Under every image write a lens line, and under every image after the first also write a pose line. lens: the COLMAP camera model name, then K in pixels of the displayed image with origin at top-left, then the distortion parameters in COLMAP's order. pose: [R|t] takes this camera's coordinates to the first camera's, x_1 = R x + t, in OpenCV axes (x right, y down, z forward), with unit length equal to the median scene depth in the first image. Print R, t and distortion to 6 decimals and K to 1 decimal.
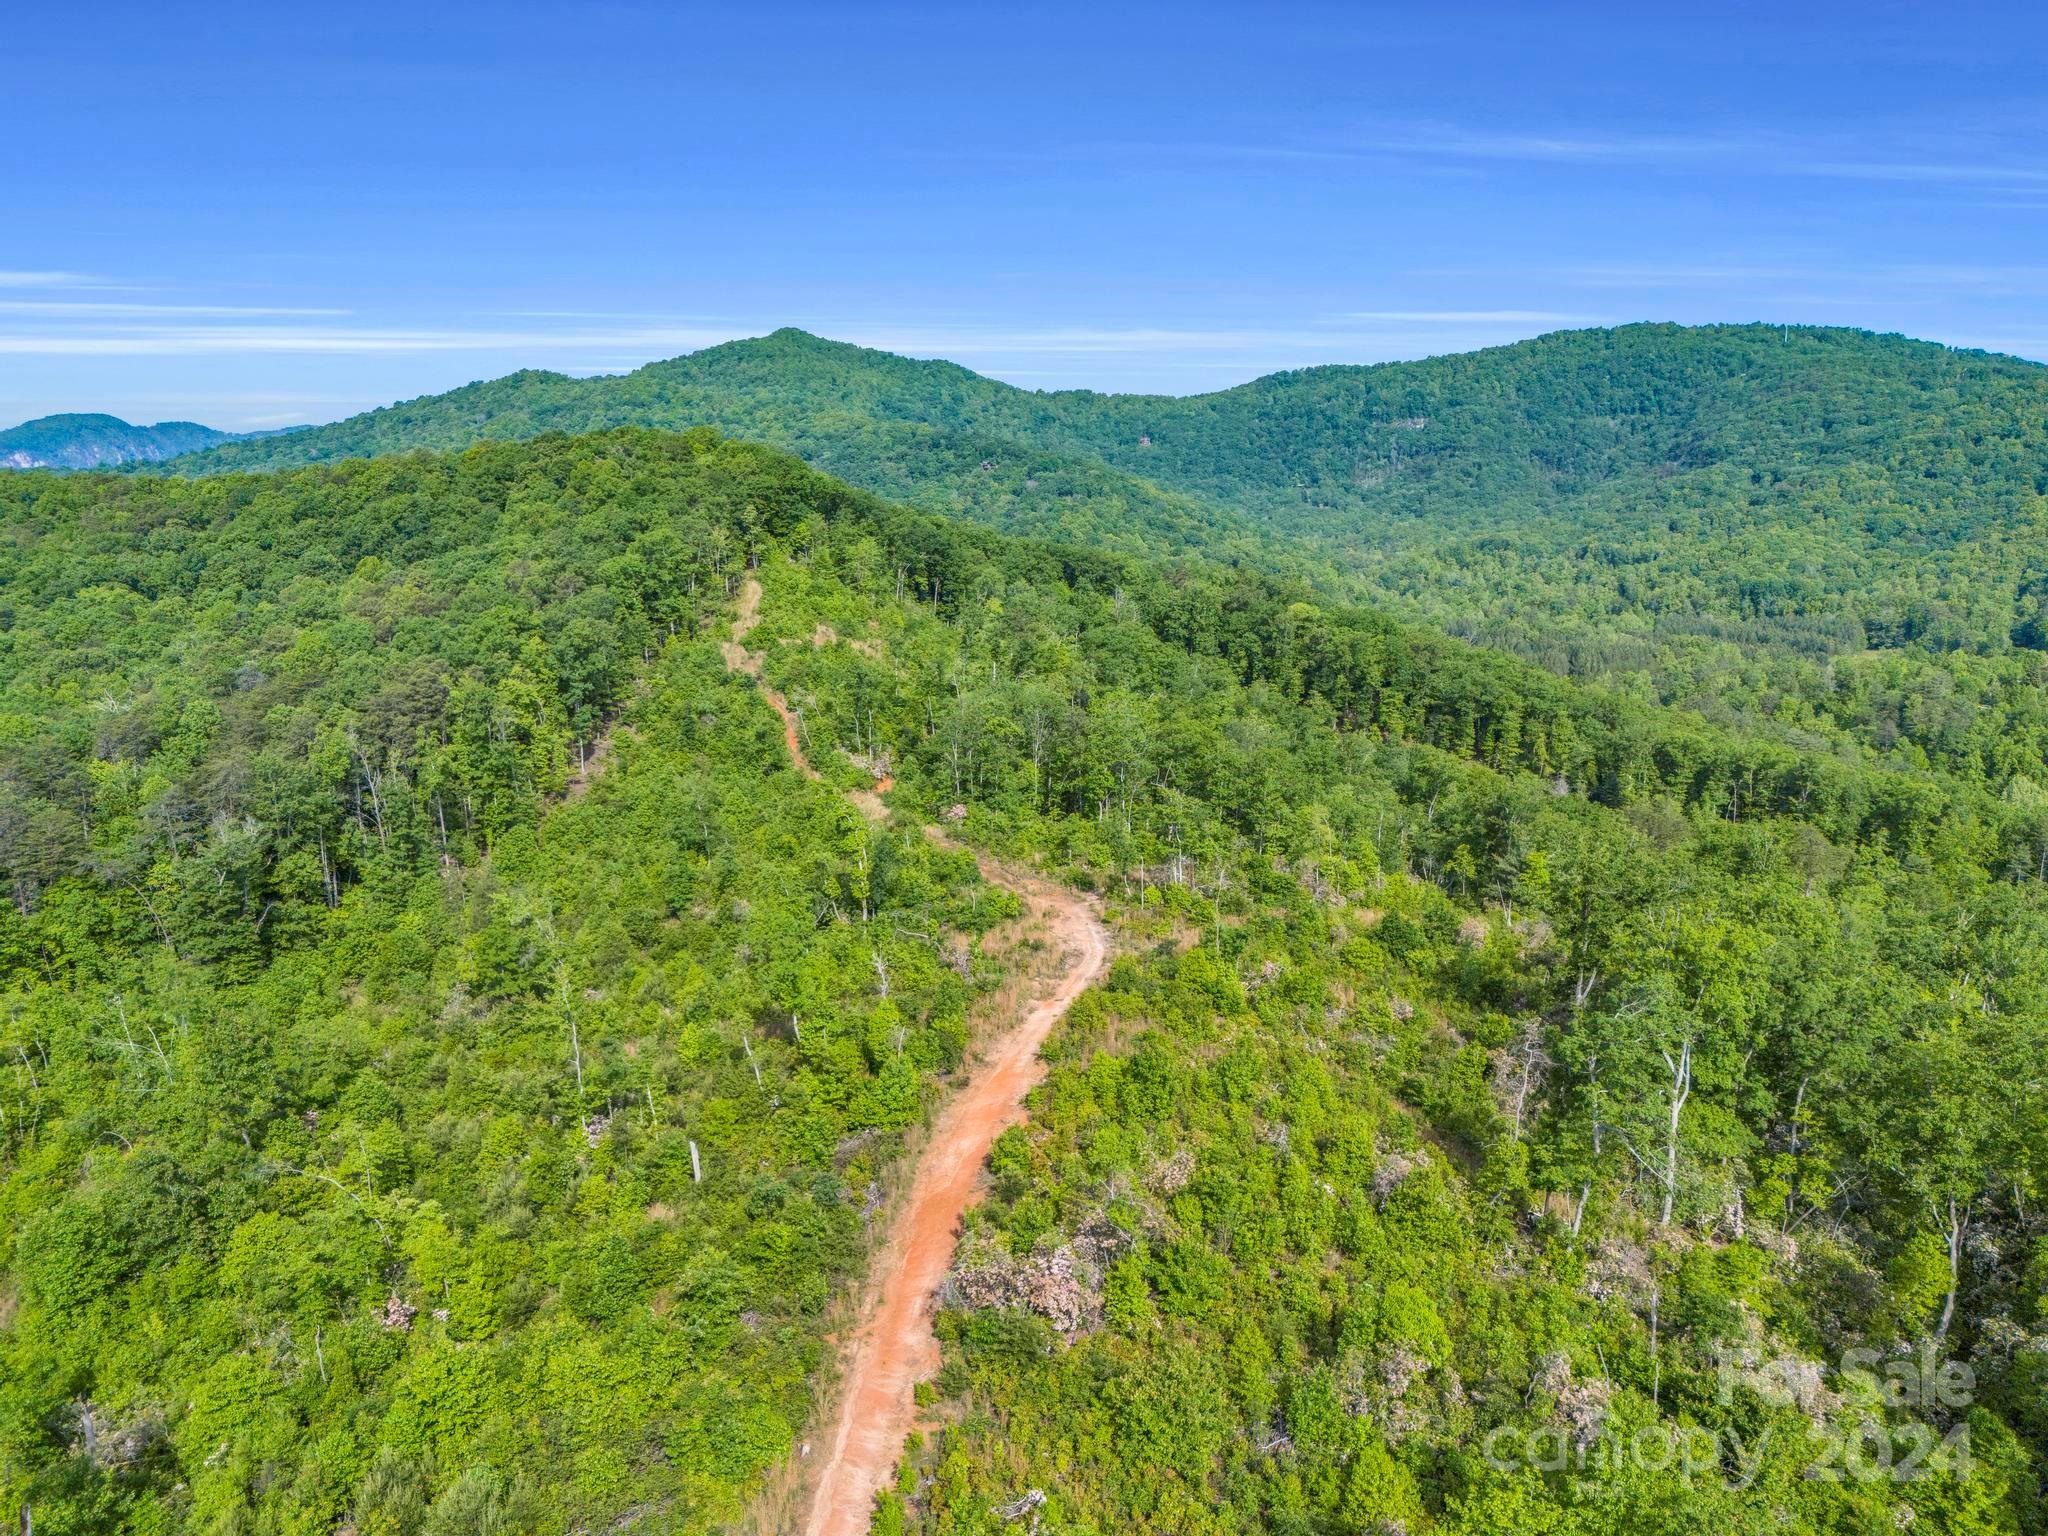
lens RADIAL K [[1507.8, 0, 1031.8], [0, 1507.8, 761.2], [0, 0, 1]] dist [0.071142, -0.065562]
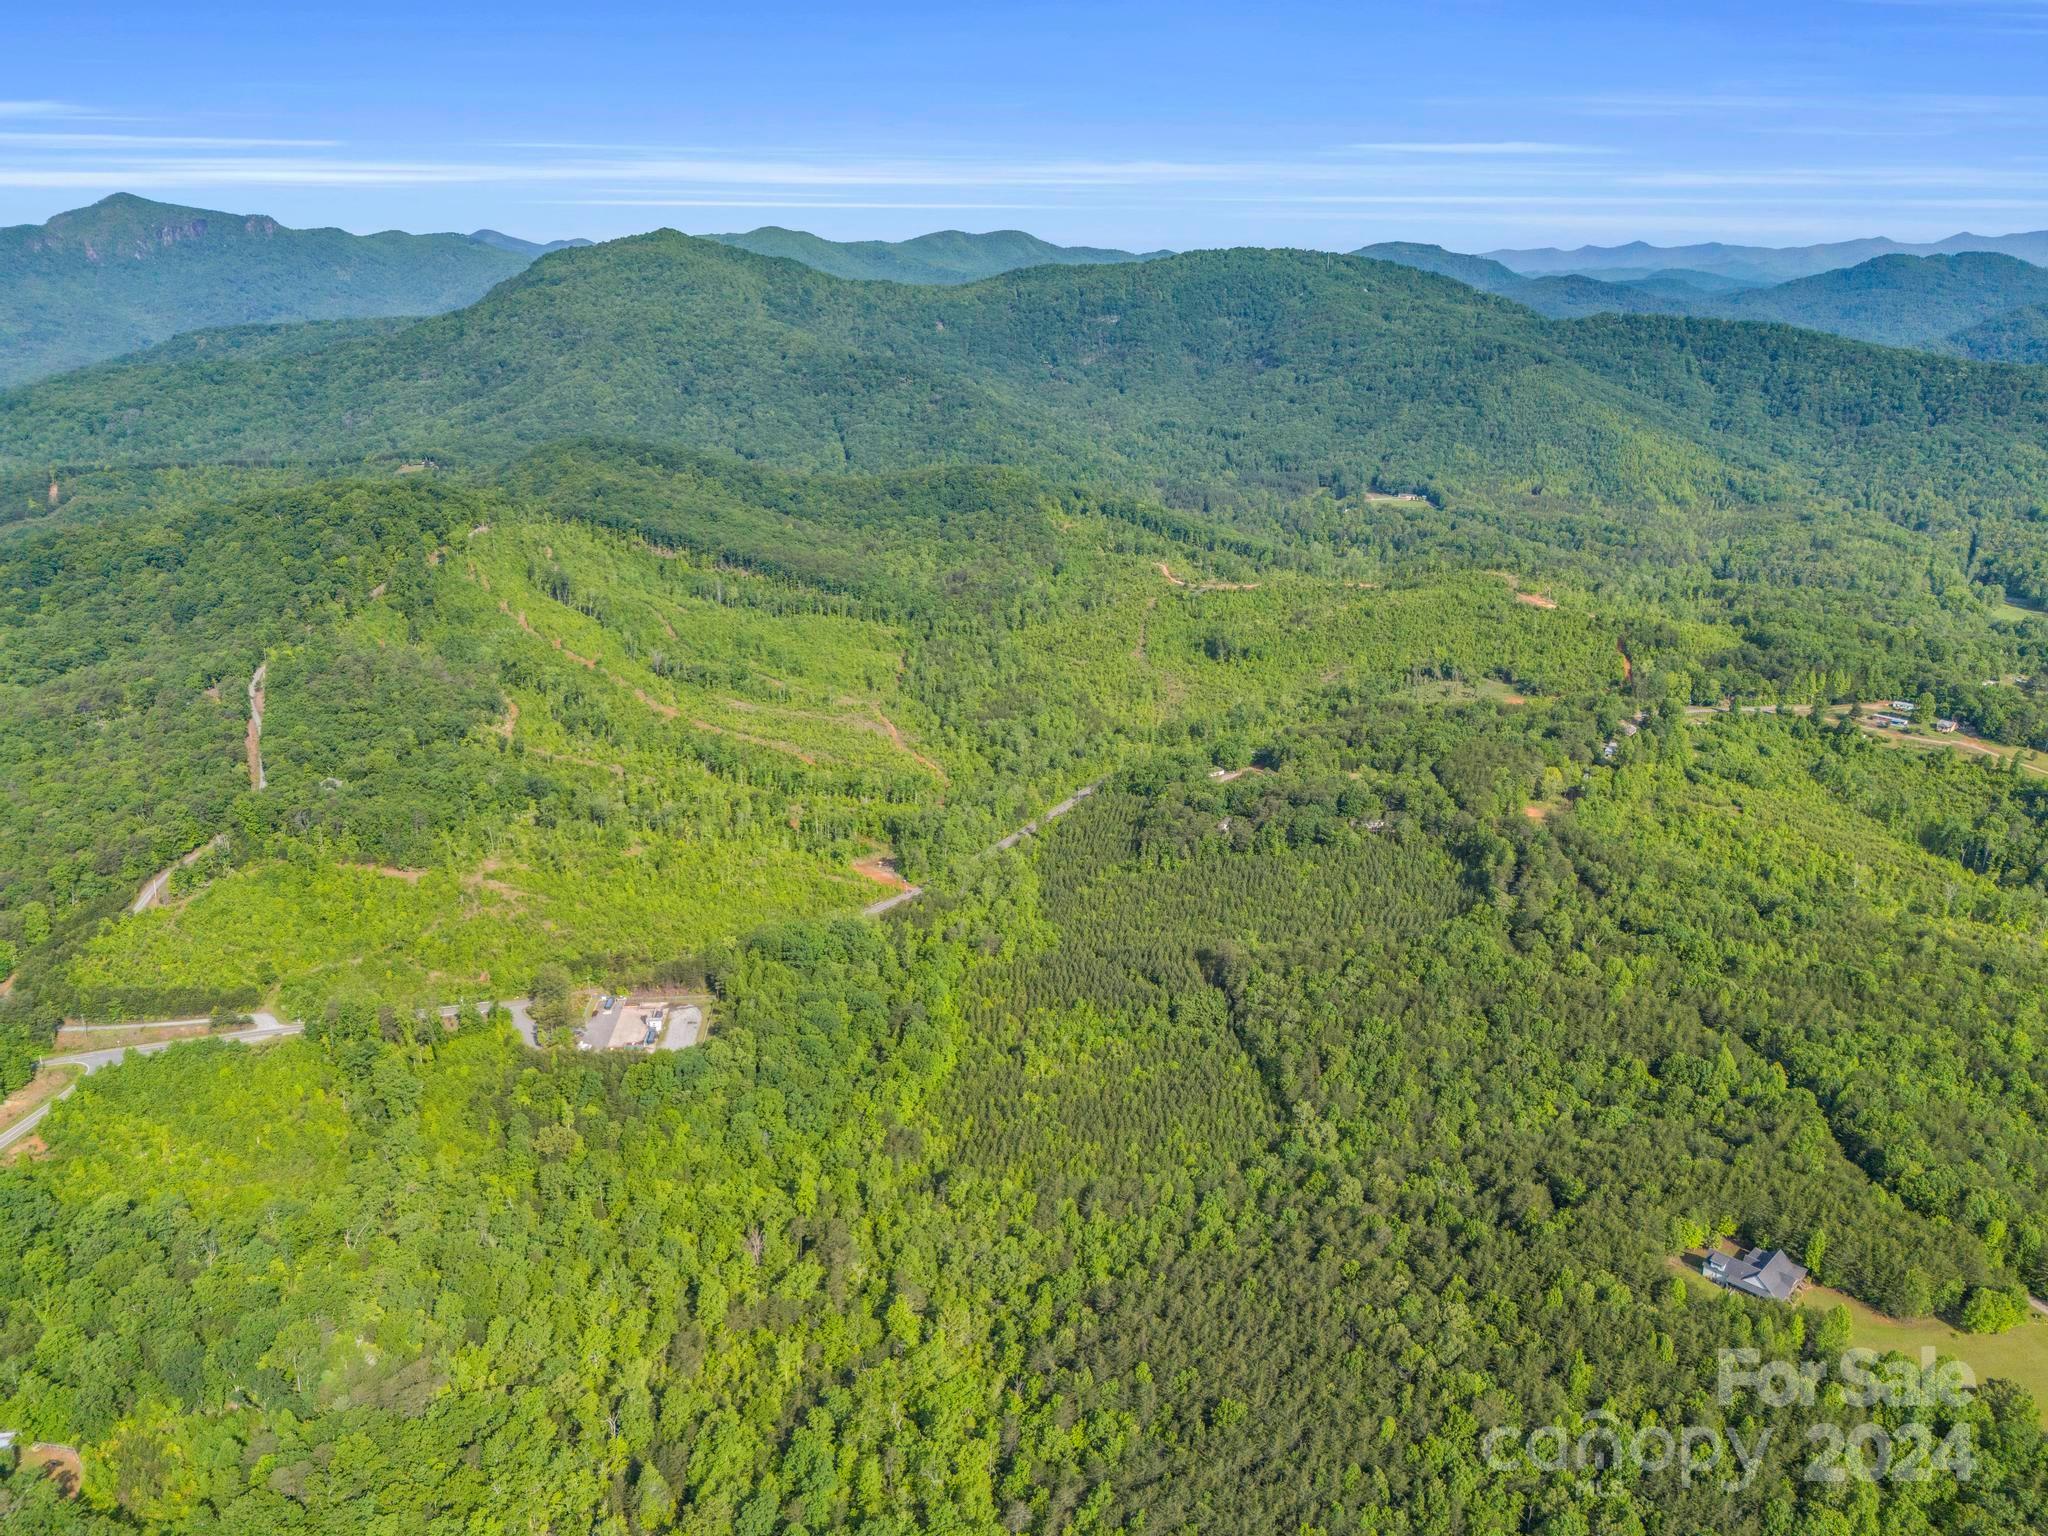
lens RADIAL K [[1507.8, 0, 1031.8], [0, 1507.8, 761.2], [0, 0, 1]] dist [0.071142, -0.065562]
pose [[0.974292, -0.060162, 0.217109, -0.316365], [0.027166, 0.988026, 0.151876, -0.014819], [-0.223647, -0.142073, 0.964260, -0.903871]]
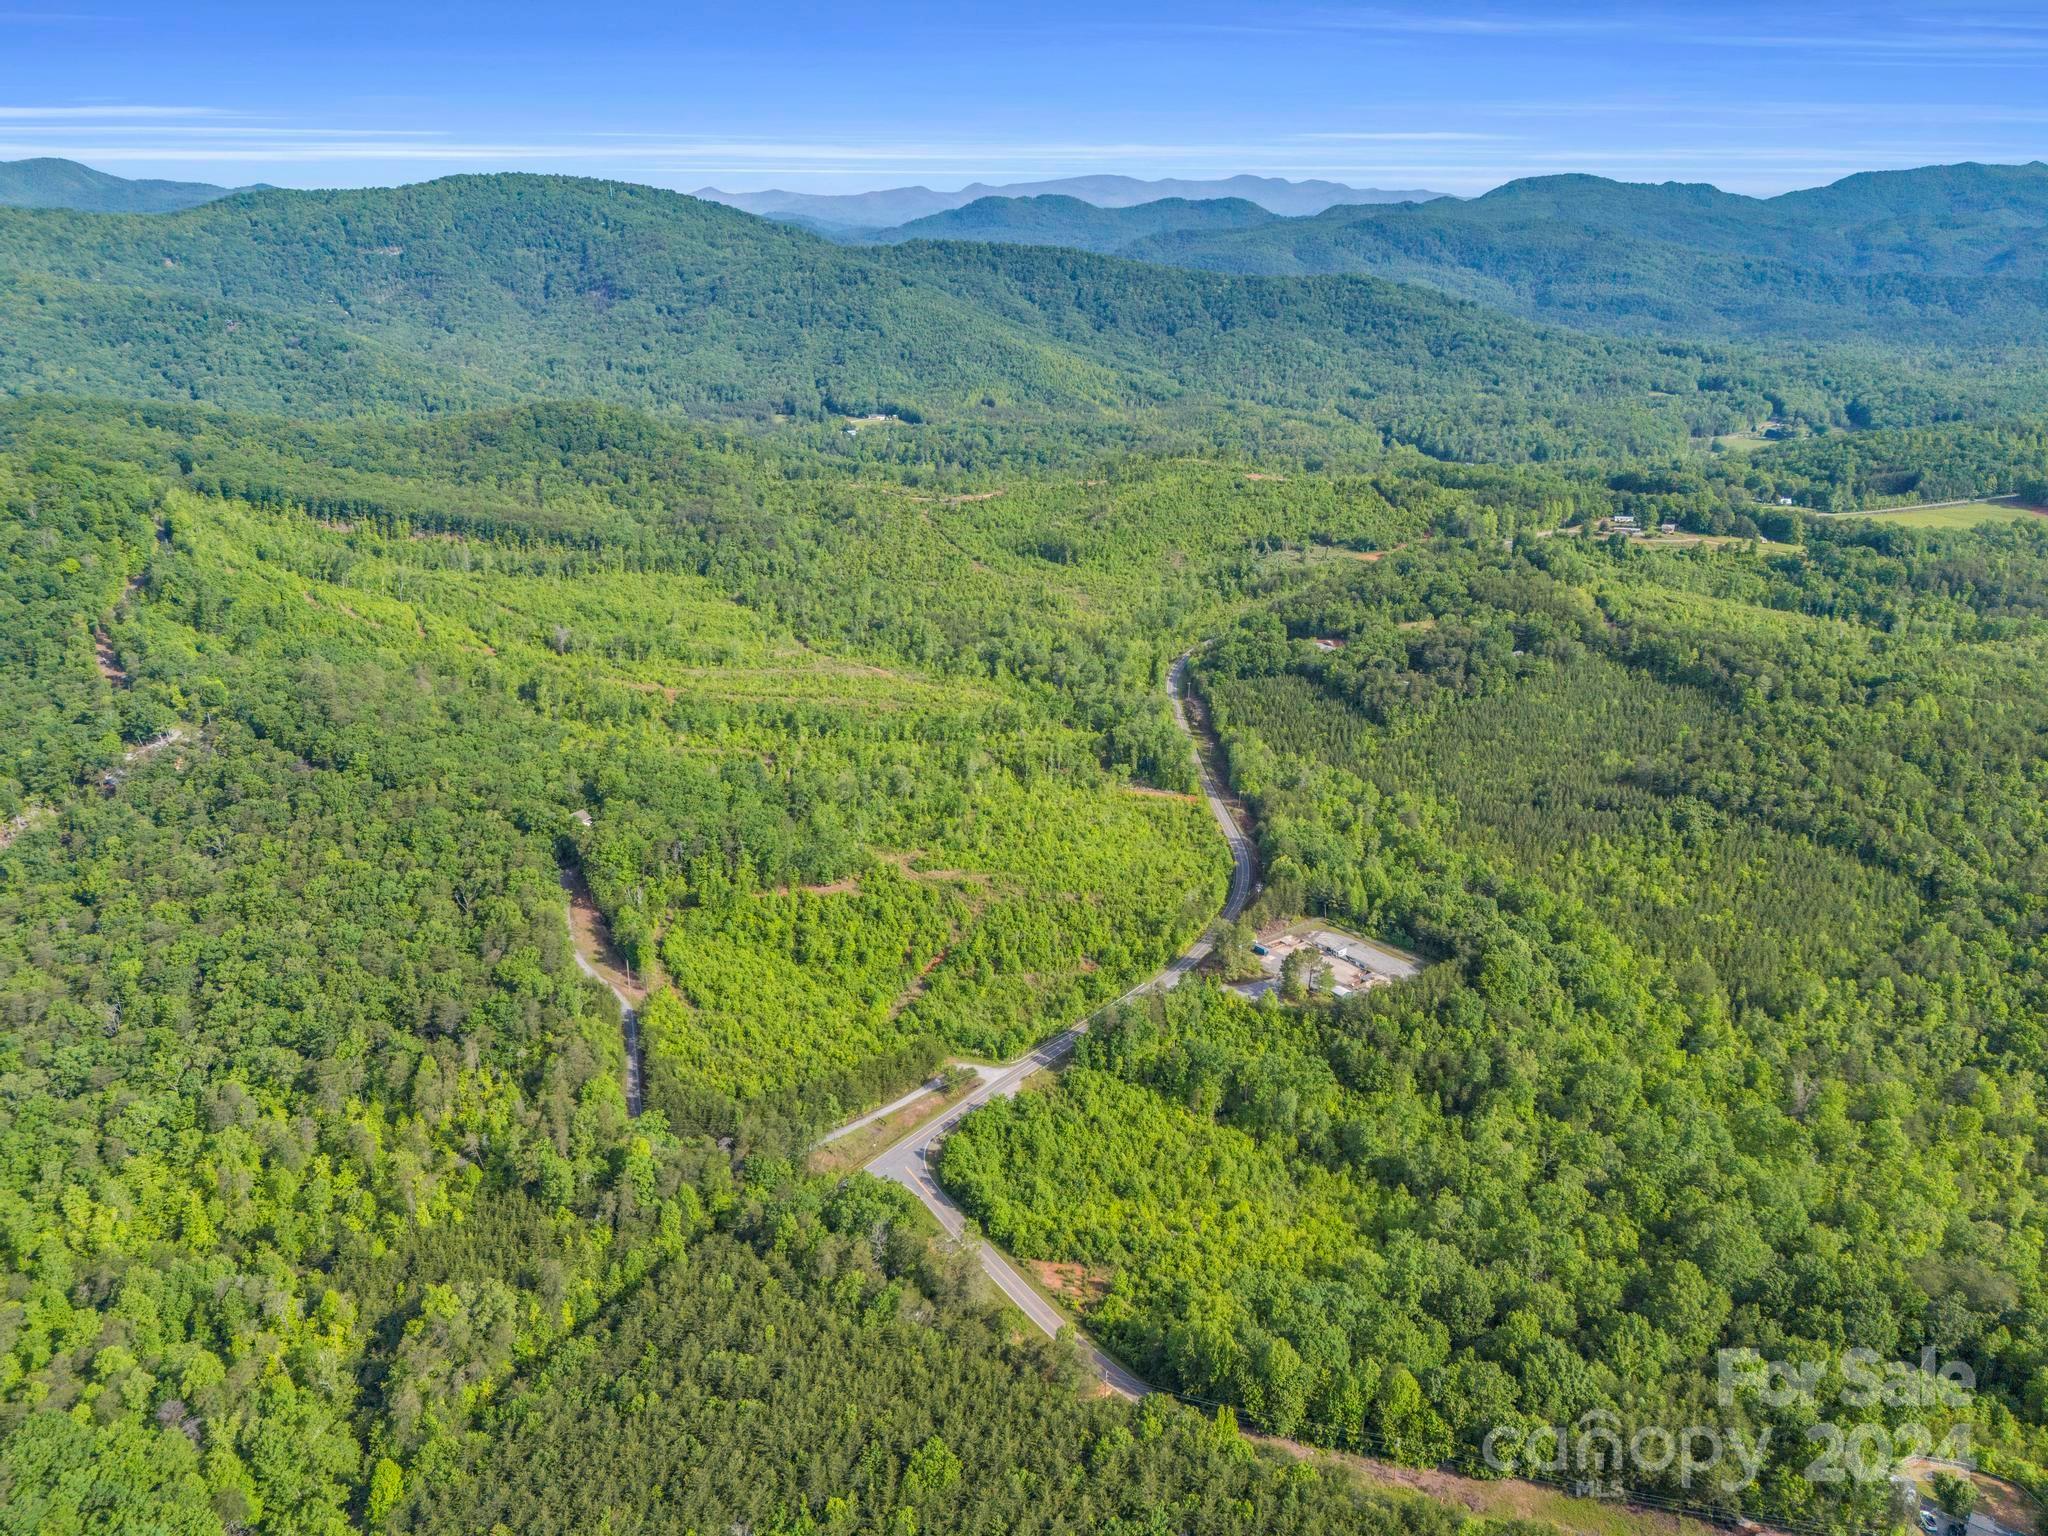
lens RADIAL K [[1507.8, 0, 1031.8], [0, 1507.8, 761.2], [0, 0, 1]] dist [0.071142, -0.065562]
pose [[0.697888, -0.239295, 0.675048, -0.629332], [0.116710, 0.967931, 0.222459, -0.021190], [-0.706633, -0.076467, 0.703436, -0.692165]]
